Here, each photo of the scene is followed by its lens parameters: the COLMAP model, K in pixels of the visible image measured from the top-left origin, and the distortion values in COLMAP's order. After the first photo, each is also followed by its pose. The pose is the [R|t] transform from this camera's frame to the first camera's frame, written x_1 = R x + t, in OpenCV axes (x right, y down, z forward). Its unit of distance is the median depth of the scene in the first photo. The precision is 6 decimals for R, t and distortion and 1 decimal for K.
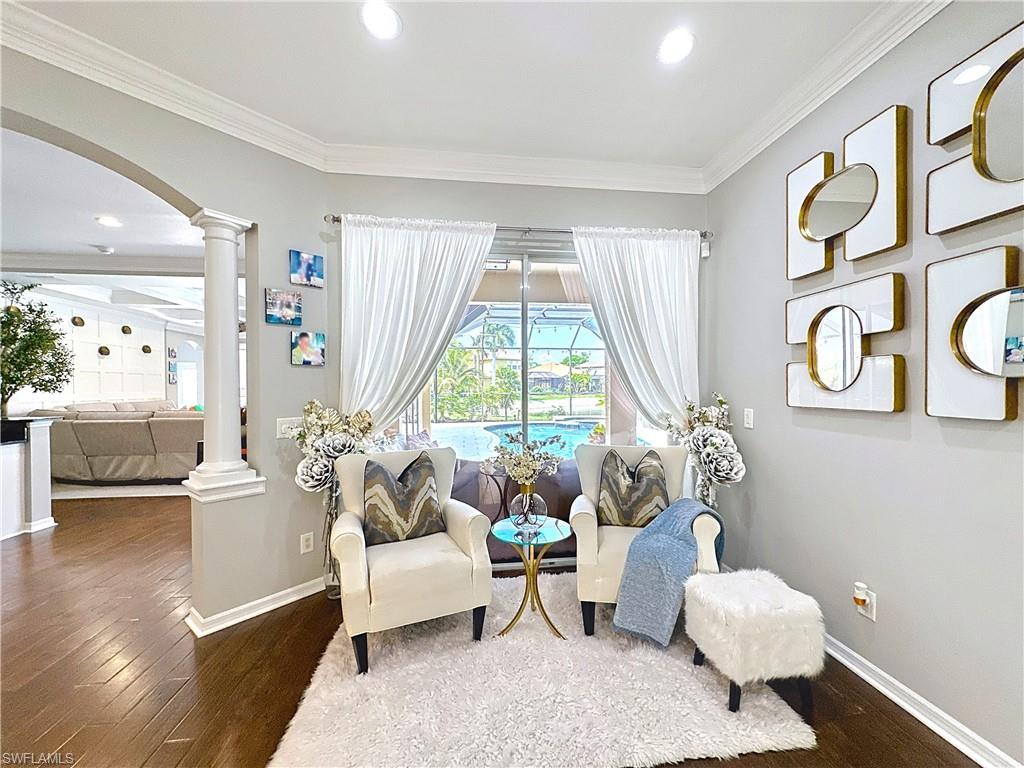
lens RADIAL K [[415.9, 0, 515.5], [0, 415.9, 388.3], [0, 0, 1]] dist [0.000371, 0.000403]
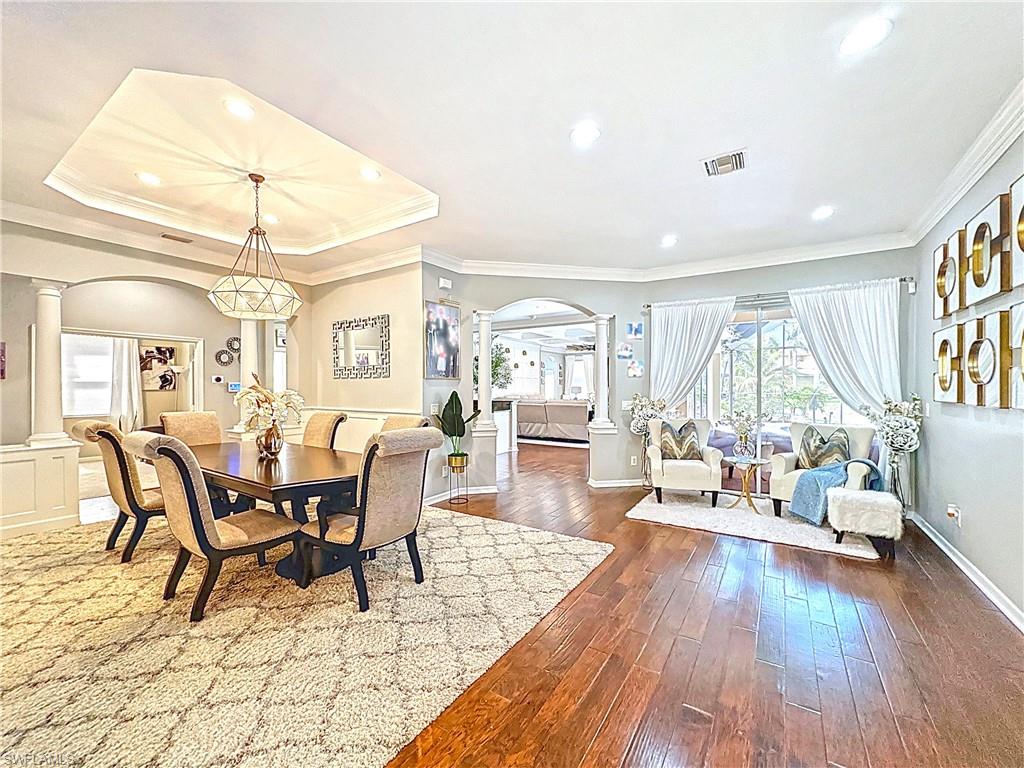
lens RADIAL K [[415.9, 0, 513.6], [0, 415.9, 388.0], [0, 0, 1]] dist [0.000371, 0.000403]
pose [[0.766668, 0.006157, -0.642015, 0.399528], [-0.005895, 0.999979, 0.002551, 0.000693], [0.642017, 0.001829, 0.766688, -1.056540]]
